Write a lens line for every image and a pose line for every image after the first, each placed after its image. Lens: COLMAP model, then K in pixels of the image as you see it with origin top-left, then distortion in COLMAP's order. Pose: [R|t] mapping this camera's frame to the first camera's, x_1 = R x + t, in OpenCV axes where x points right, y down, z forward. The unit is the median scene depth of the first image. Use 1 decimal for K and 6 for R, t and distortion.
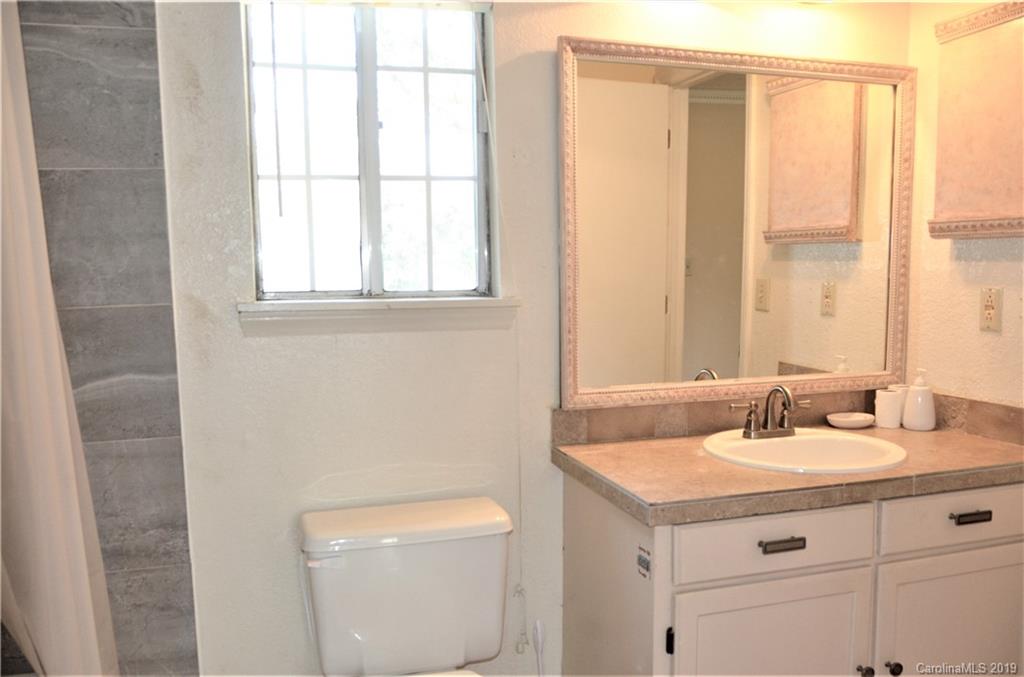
lens RADIAL K [[793.5, 0, 513.7], [0, 793.5, 358.7], [0, 0, 1]] dist [-0.030553, -0.005877]
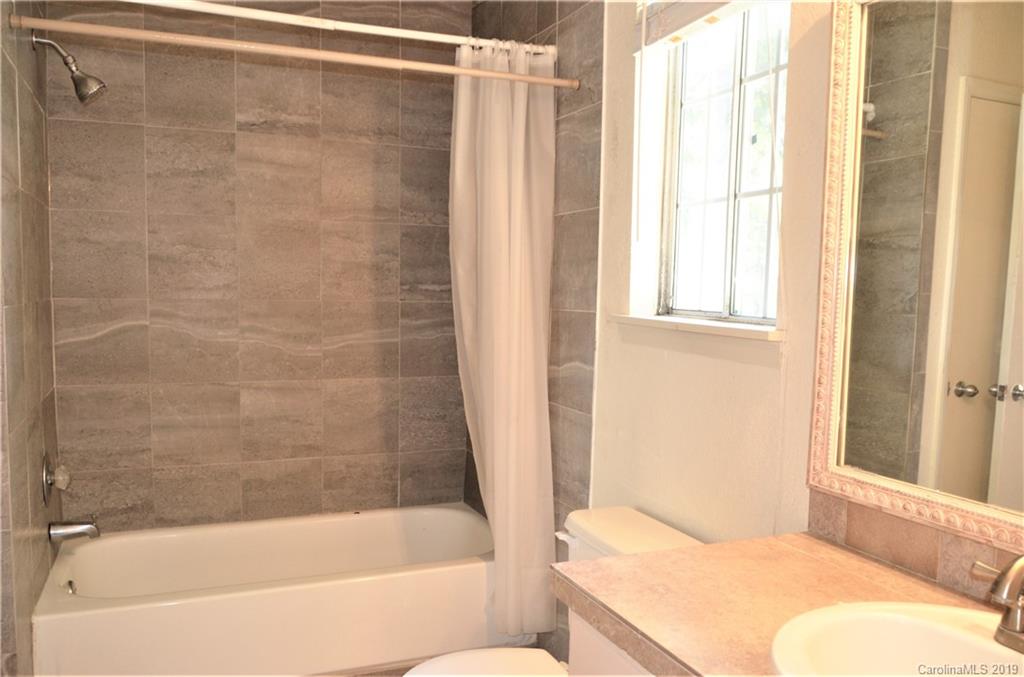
lens RADIAL K [[793.5, 0, 513.7], [0, 793.5, 358.7], [0, 0, 1]] dist [-0.030553, -0.005877]
pose [[0.153624, 0.110911, -0.981885, 0.811230], [-0.138963, 0.986230, 0.089660, -0.089815], [0.978309, 0.122671, 0.166921, 0.649802]]
